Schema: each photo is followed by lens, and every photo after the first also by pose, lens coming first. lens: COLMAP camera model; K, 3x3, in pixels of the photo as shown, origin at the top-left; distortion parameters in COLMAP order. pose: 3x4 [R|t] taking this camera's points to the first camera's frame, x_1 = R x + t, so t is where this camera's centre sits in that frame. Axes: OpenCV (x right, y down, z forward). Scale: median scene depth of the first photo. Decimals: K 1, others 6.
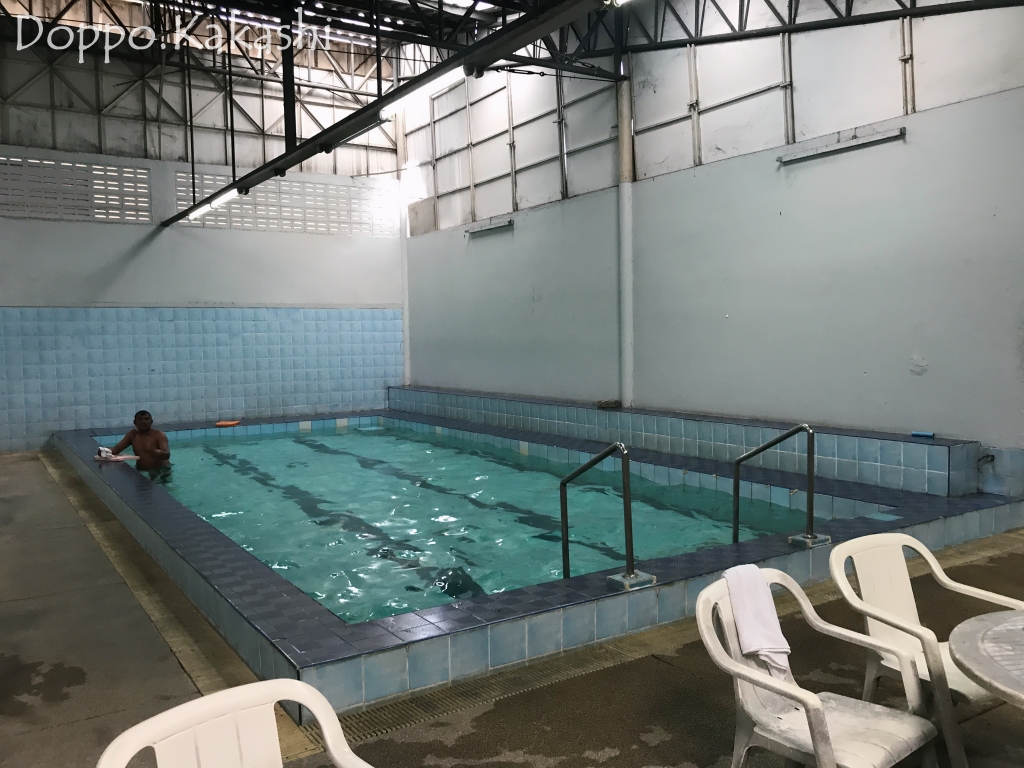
lens RADIAL K [[847.1, 0, 511.8], [0, 847.1, 380.2], [0, 0, 1]] dist [-0.008631, 0.027904]
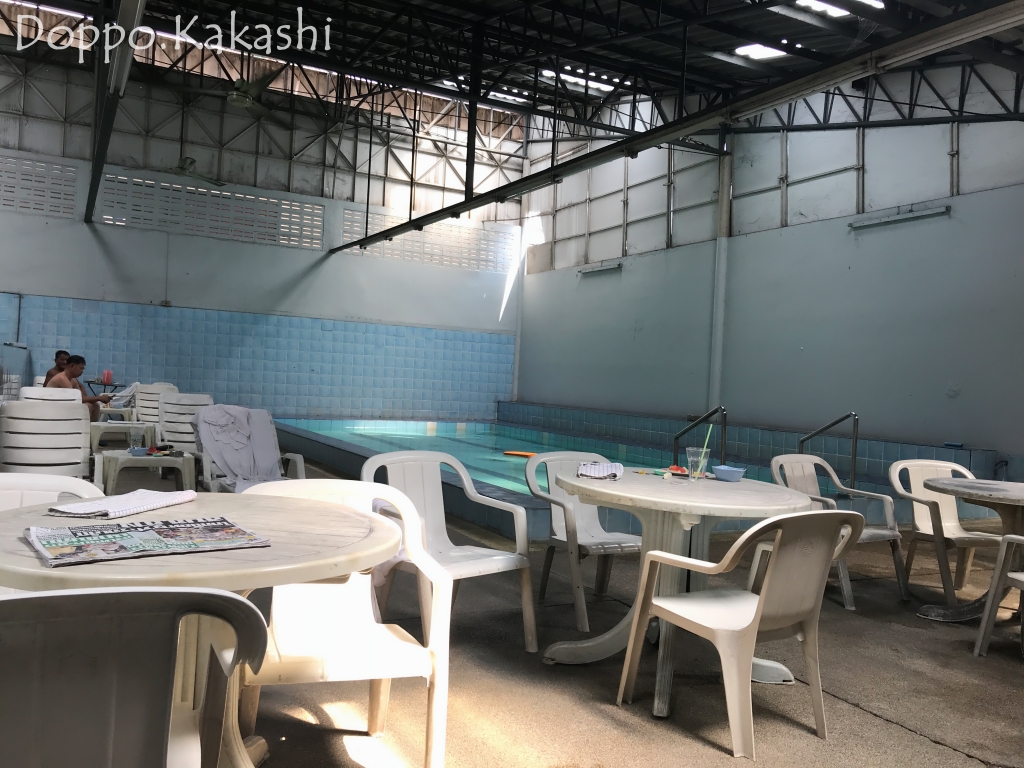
lens RADIAL K [[847.1, 0, 509.3], [0, 847.1, 389.1], [0, 0, 1]] dist [-0.008631, 0.027904]
pose [[0.994564, 0.068358, -0.078548, -0.050505], [-0.071994, 0.996415, -0.044426, 0.051679], [0.075230, 0.049840, 0.995920, -0.193383]]
